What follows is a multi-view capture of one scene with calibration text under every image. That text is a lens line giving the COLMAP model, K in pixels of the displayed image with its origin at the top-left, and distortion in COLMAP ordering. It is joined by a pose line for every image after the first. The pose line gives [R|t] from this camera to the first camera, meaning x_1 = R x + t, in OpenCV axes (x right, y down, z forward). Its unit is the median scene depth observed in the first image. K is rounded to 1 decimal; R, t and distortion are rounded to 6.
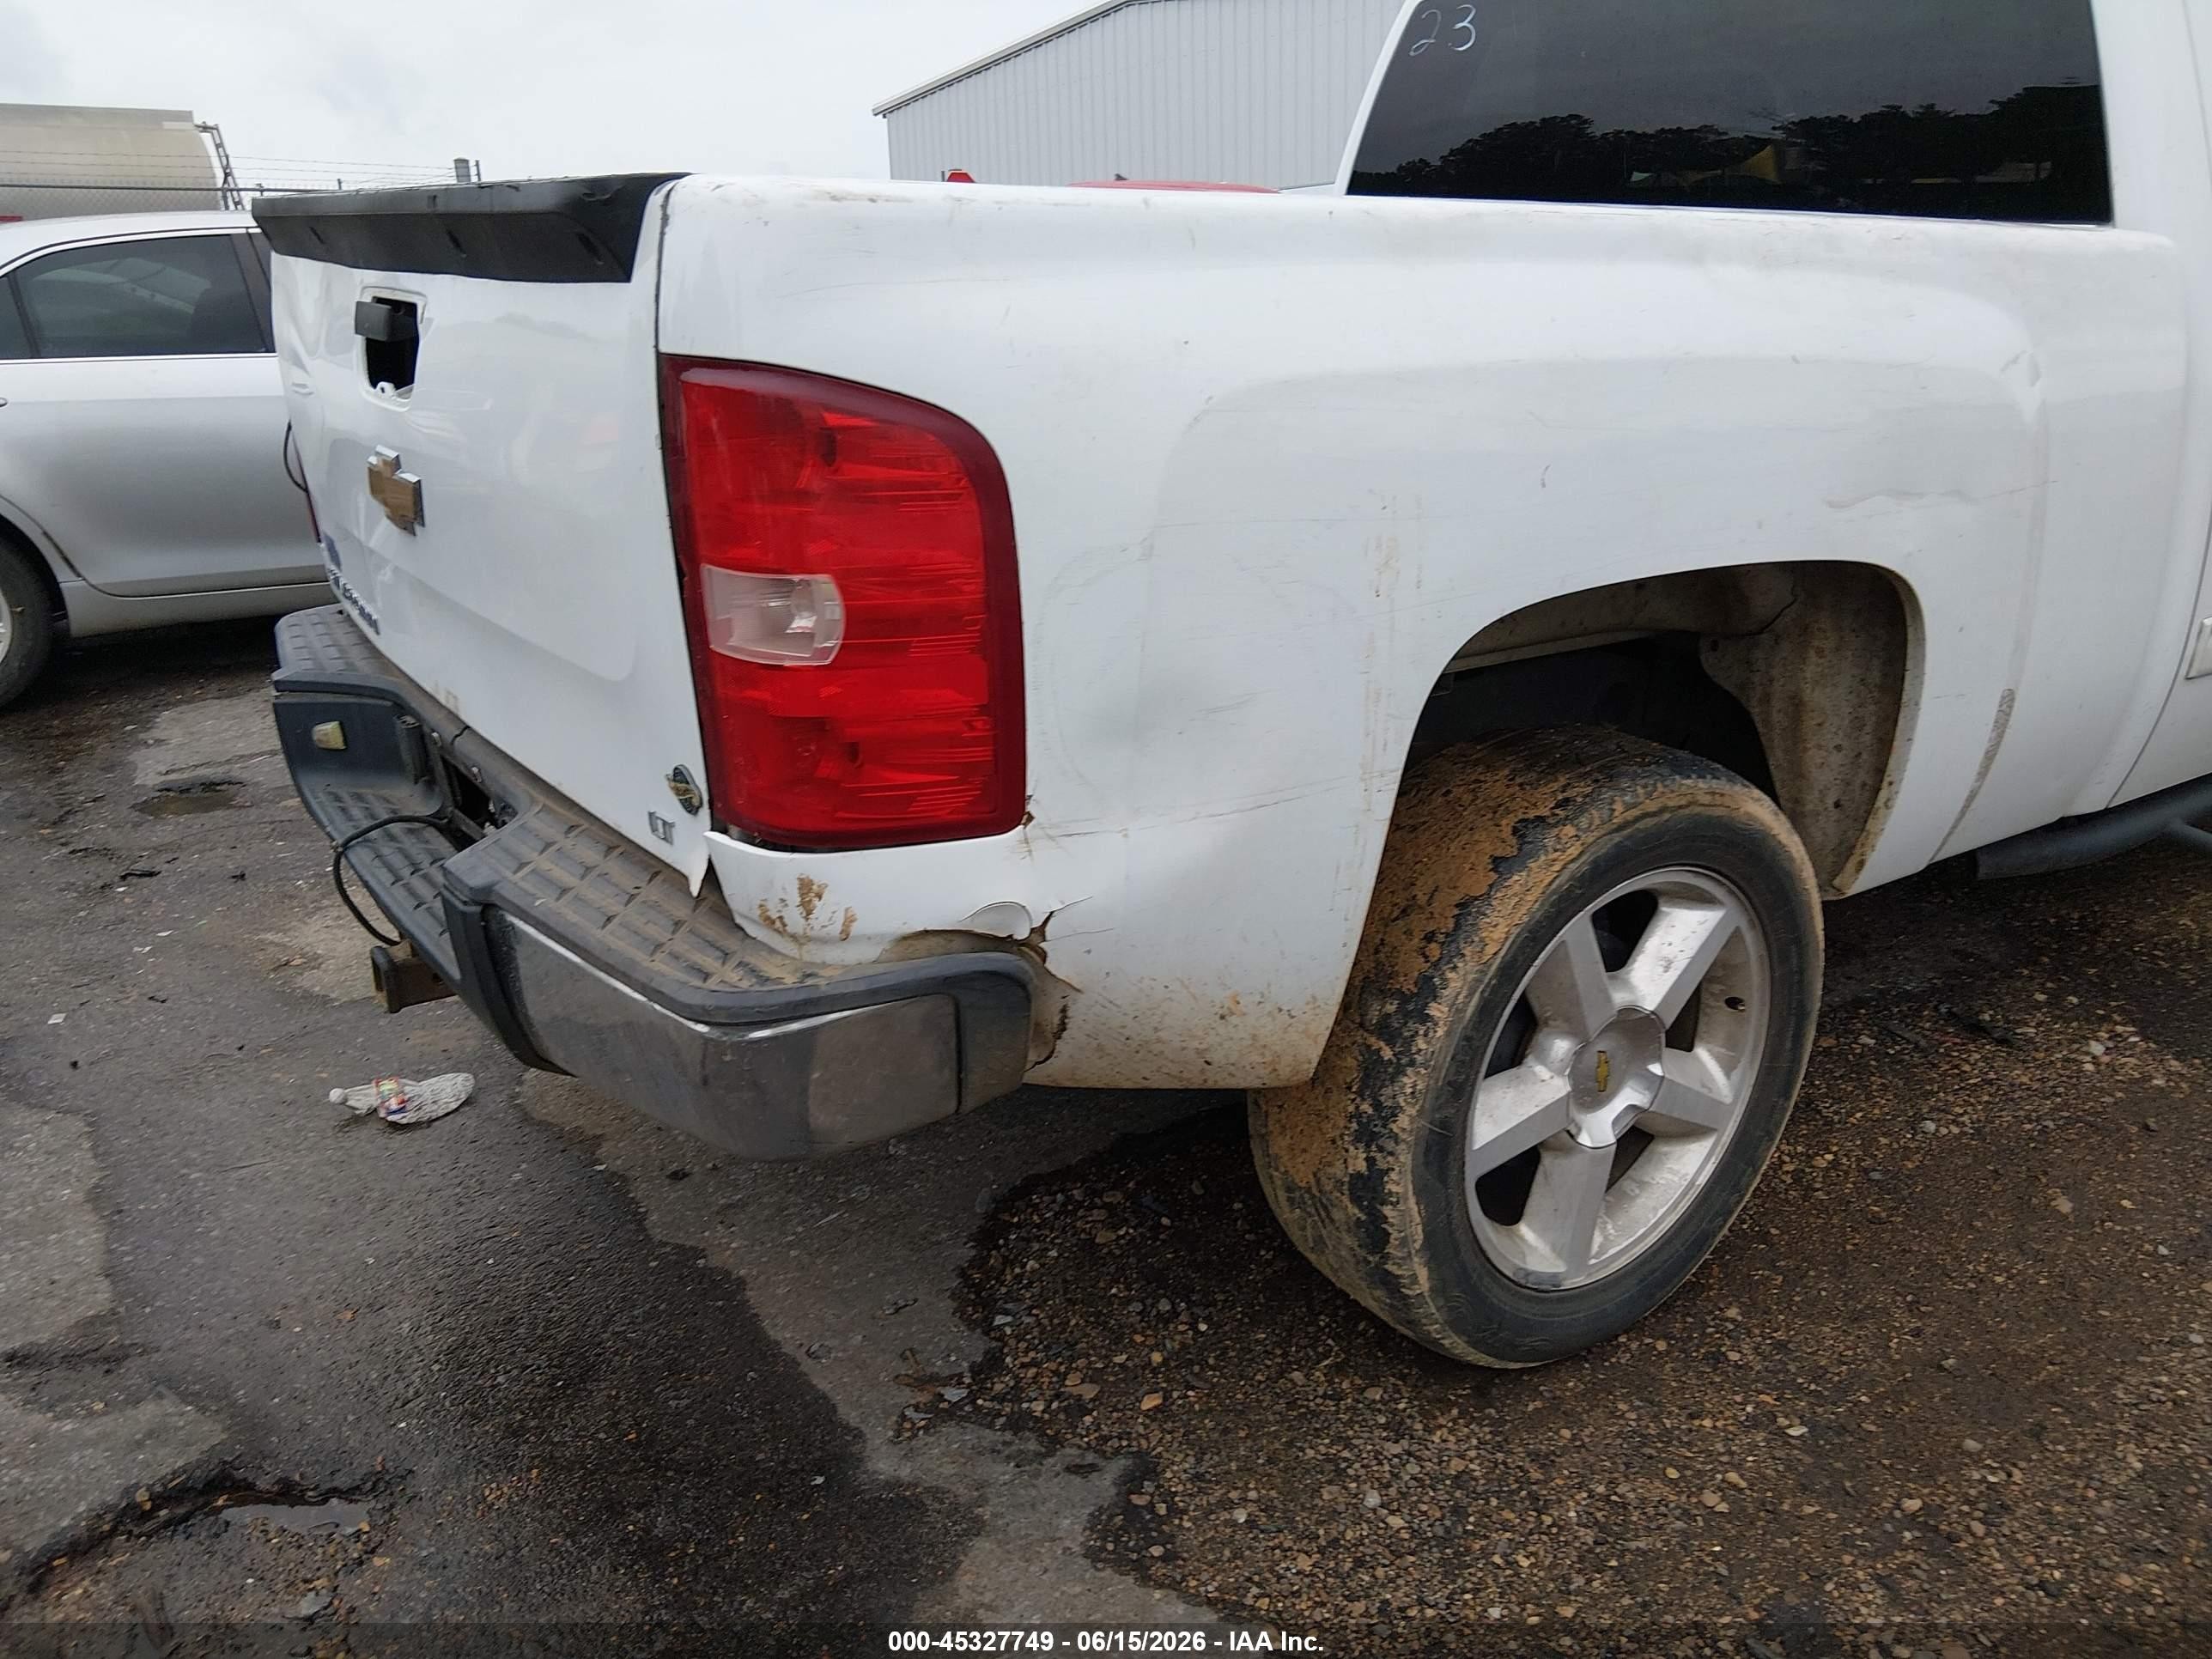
lens RADIAL K [[1696.7, 0, 1089.3], [0, 1696.7, 783.4], [0, 0, 1]] dist [0.112136, -0.194013]
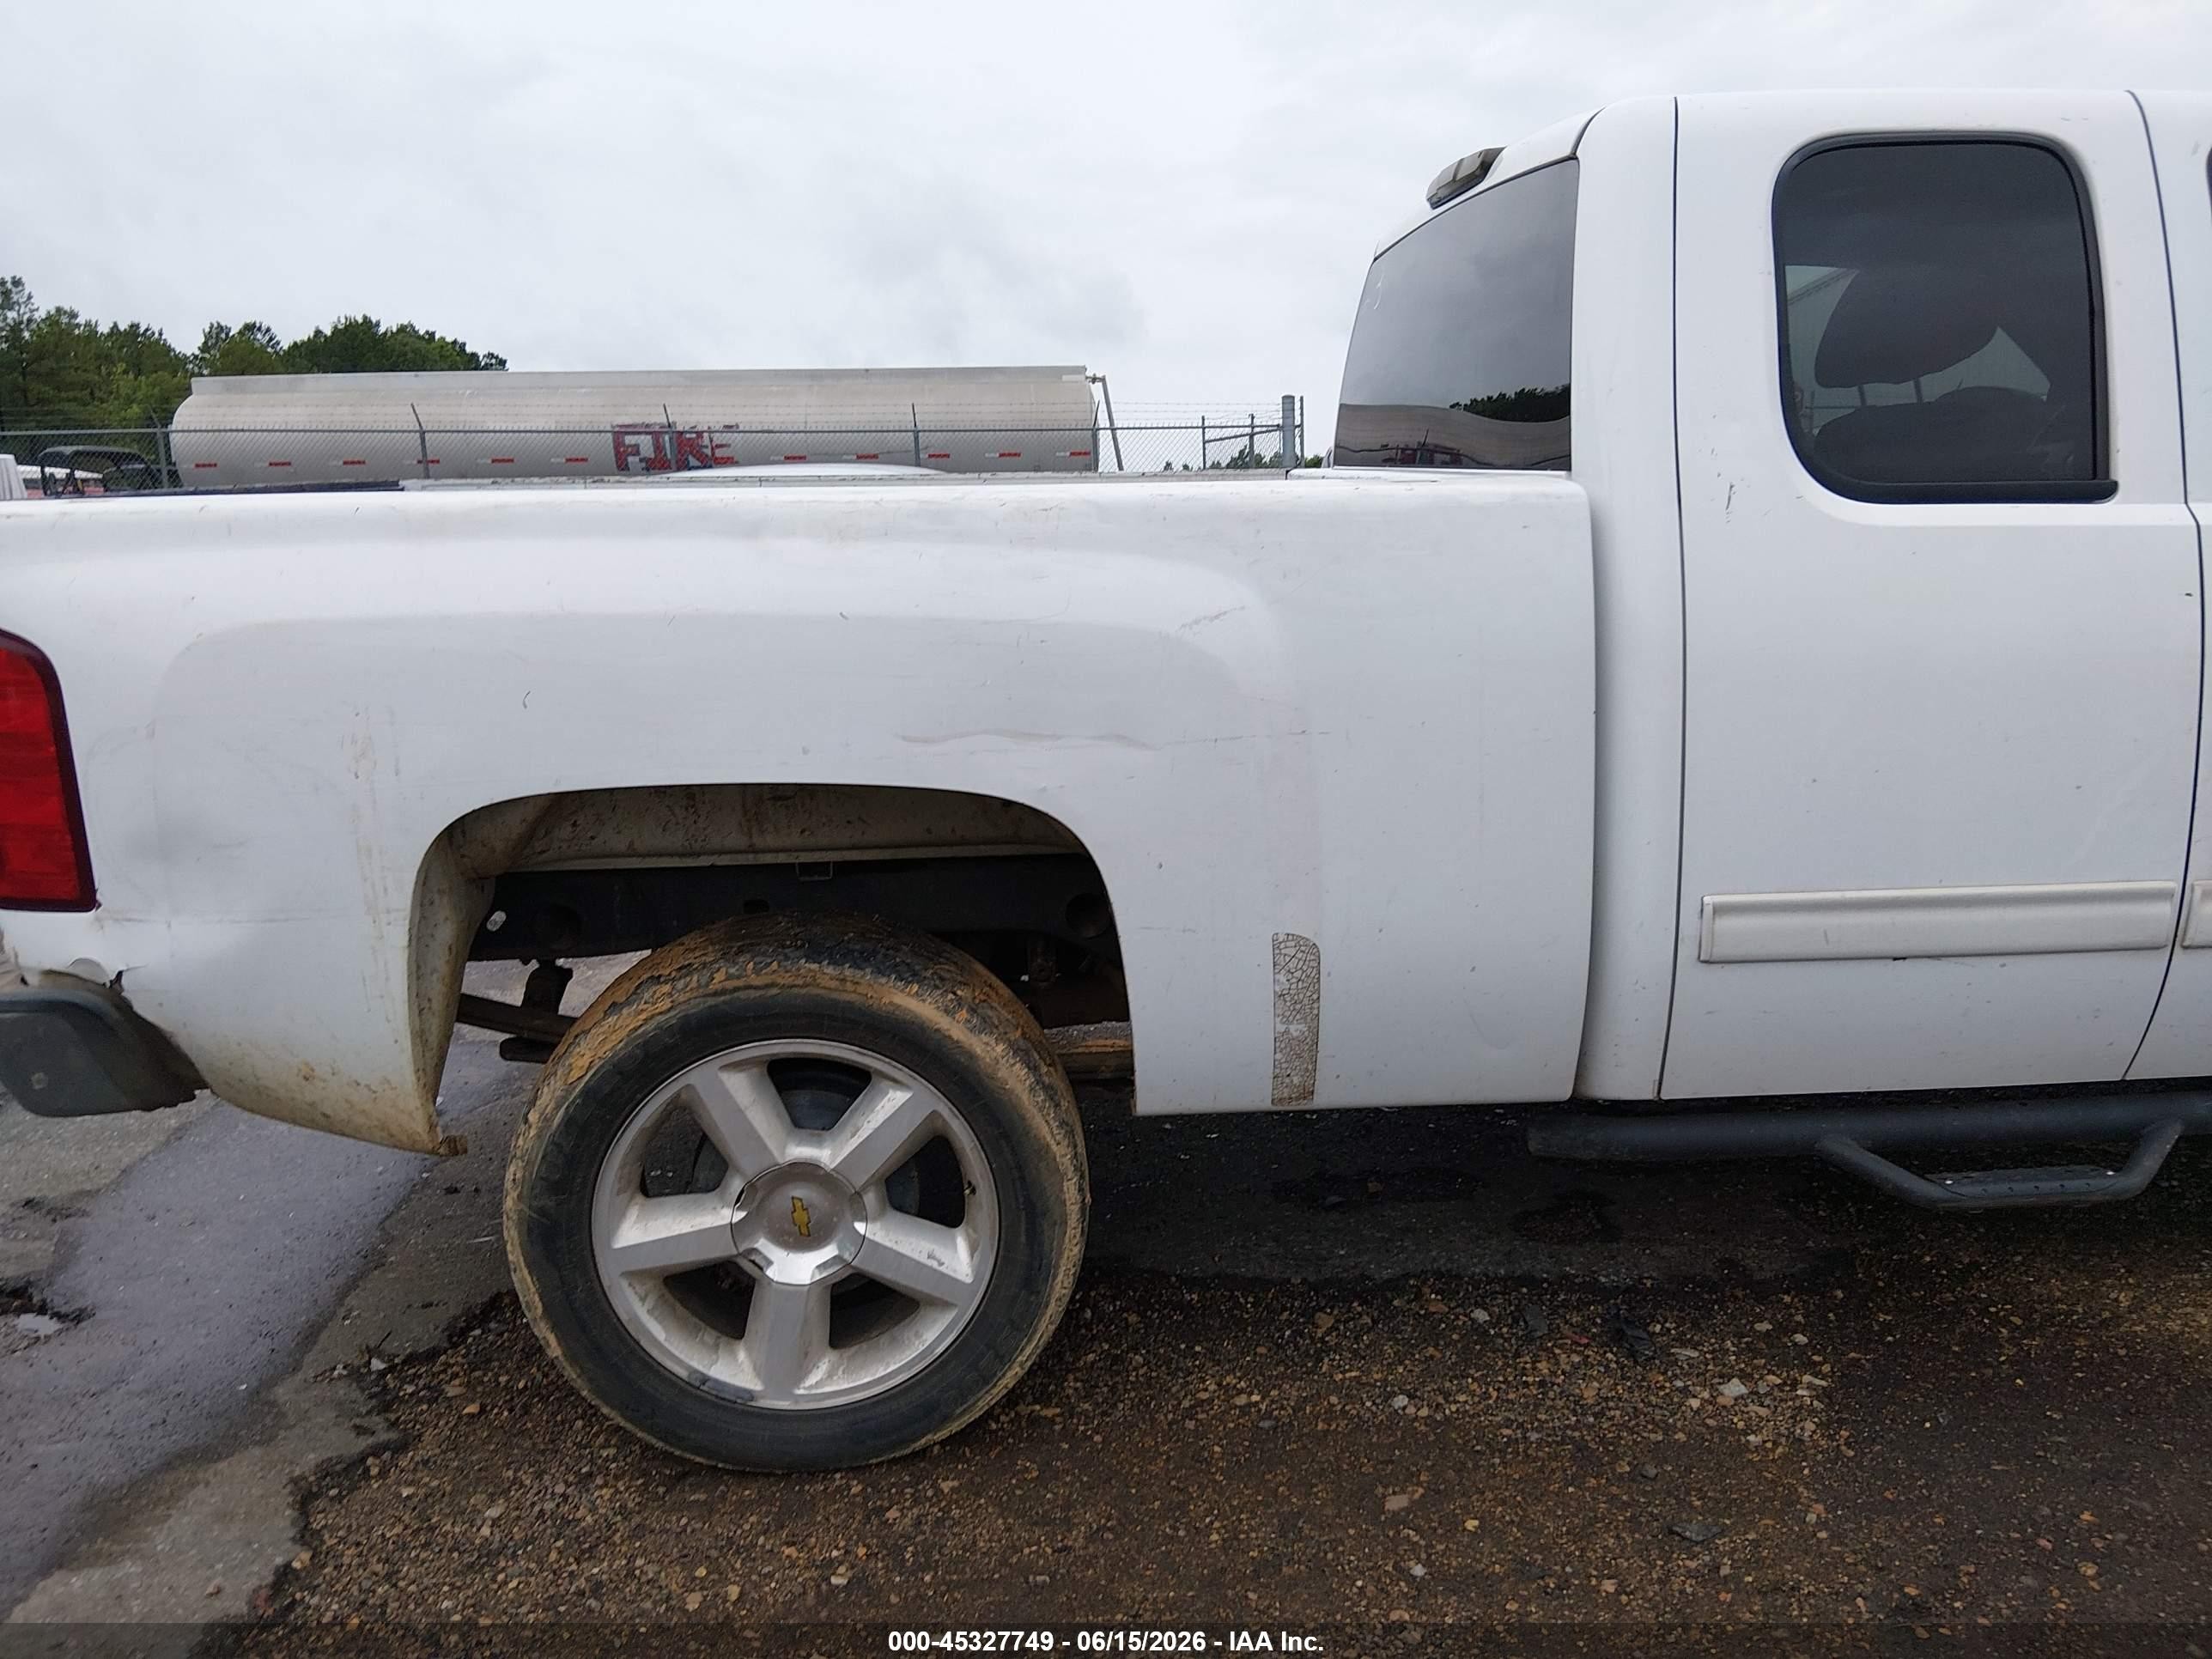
lens RADIAL K [[1684.6, 0, 1108.9], [0, 1684.6, 796.1], [0, 0, 1]] dist [0.127041, -0.221165]
pose [[0.857383, 0.074850, -0.509207, 1.087342], [-0.127612, 0.989391, -0.069434, -0.060482], [0.498607, 0.124512, 0.857839, 0.098527]]
